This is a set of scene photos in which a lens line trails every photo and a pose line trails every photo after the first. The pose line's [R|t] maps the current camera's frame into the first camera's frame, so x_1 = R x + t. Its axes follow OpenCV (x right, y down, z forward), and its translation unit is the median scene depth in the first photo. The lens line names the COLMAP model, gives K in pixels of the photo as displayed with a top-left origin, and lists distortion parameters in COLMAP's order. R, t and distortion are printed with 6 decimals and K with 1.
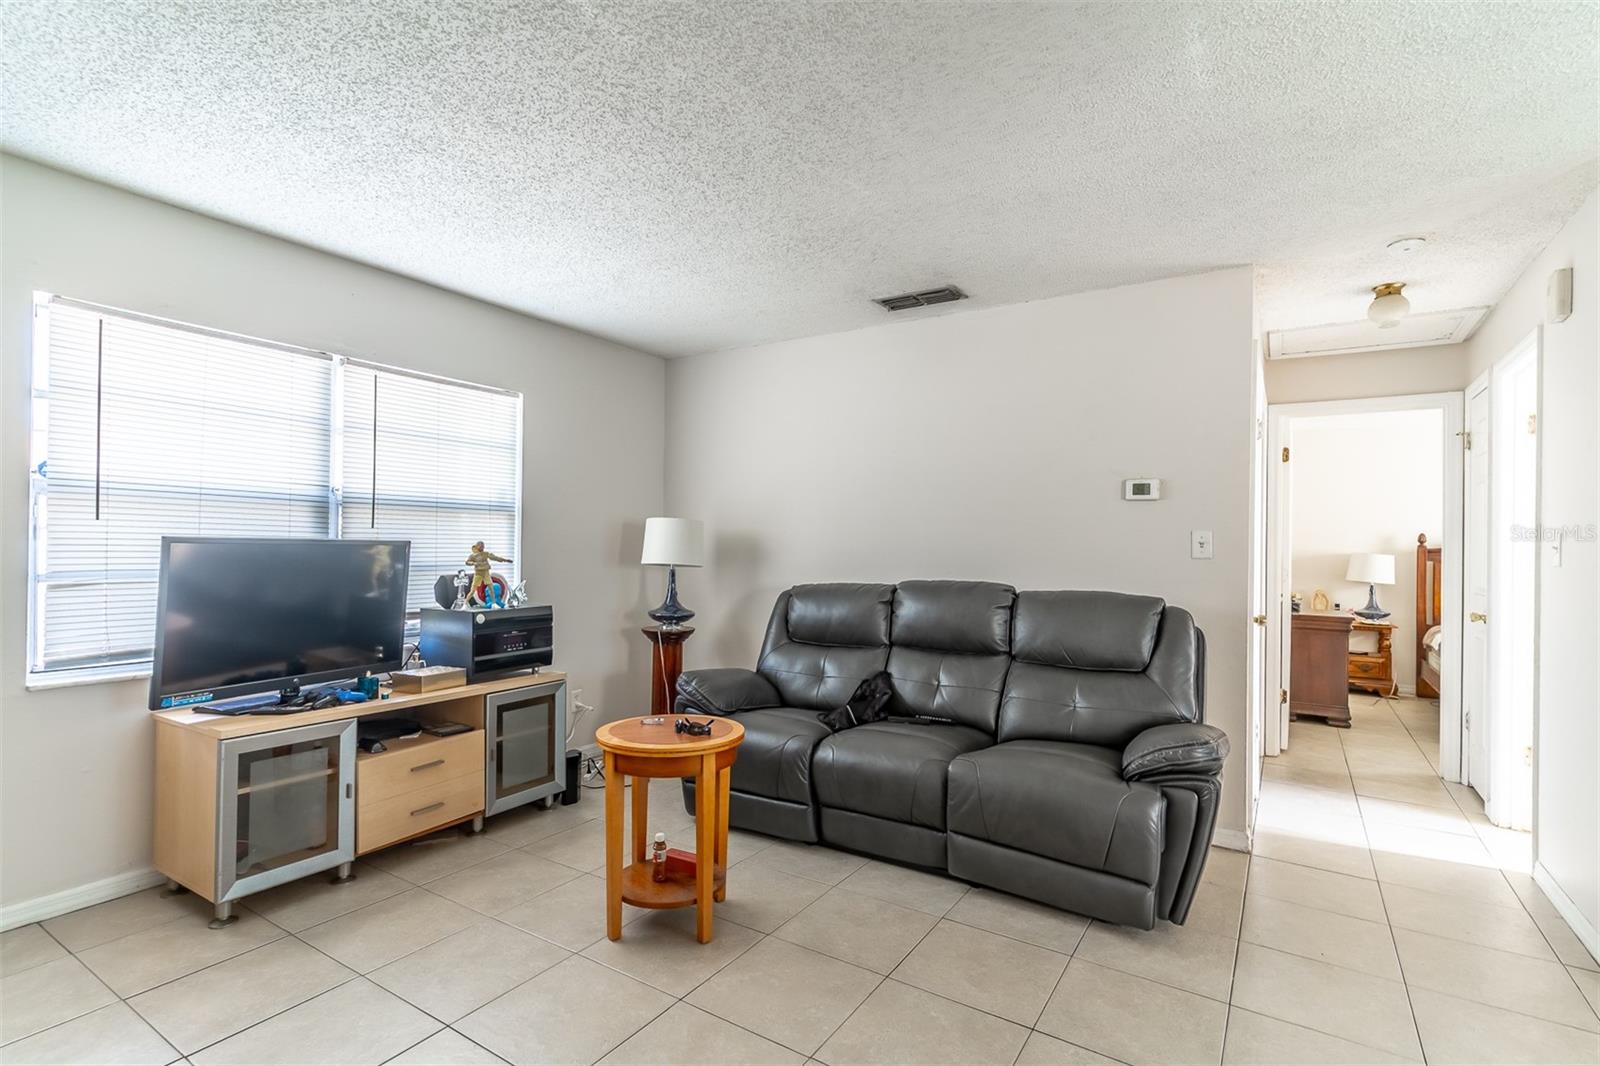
lens RADIAL K [[767.3, 0, 799.7], [0, 767.3, 534.8], [0, 0, 1]] dist [0.006409, -0.002691]
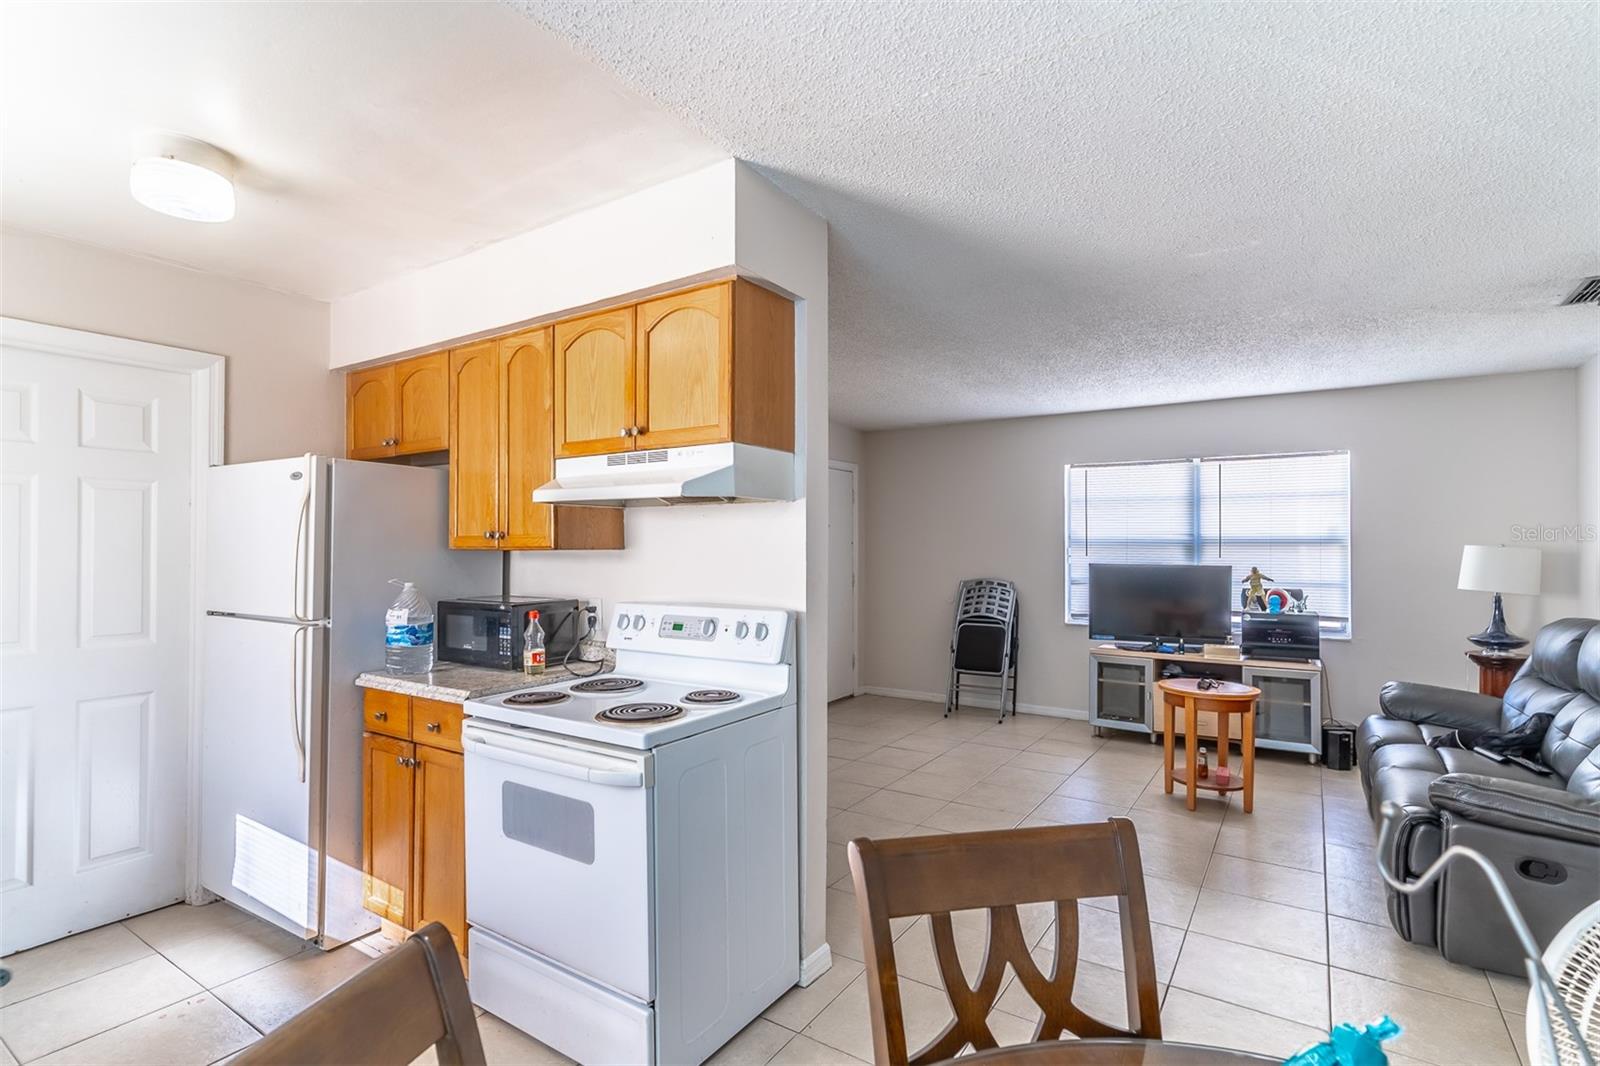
lens RADIAL K [[767.3, 0, 802.9], [0, 767.3, 537.3], [0, 0, 1]] dist [0.006409, -0.002691]
pose [[-0.016073, -0.026683, -0.999515, 1.098197], [0.009801, 0.999592, -0.026843, -0.017098], [0.999823, -0.010228, -0.015805, 0.134126]]
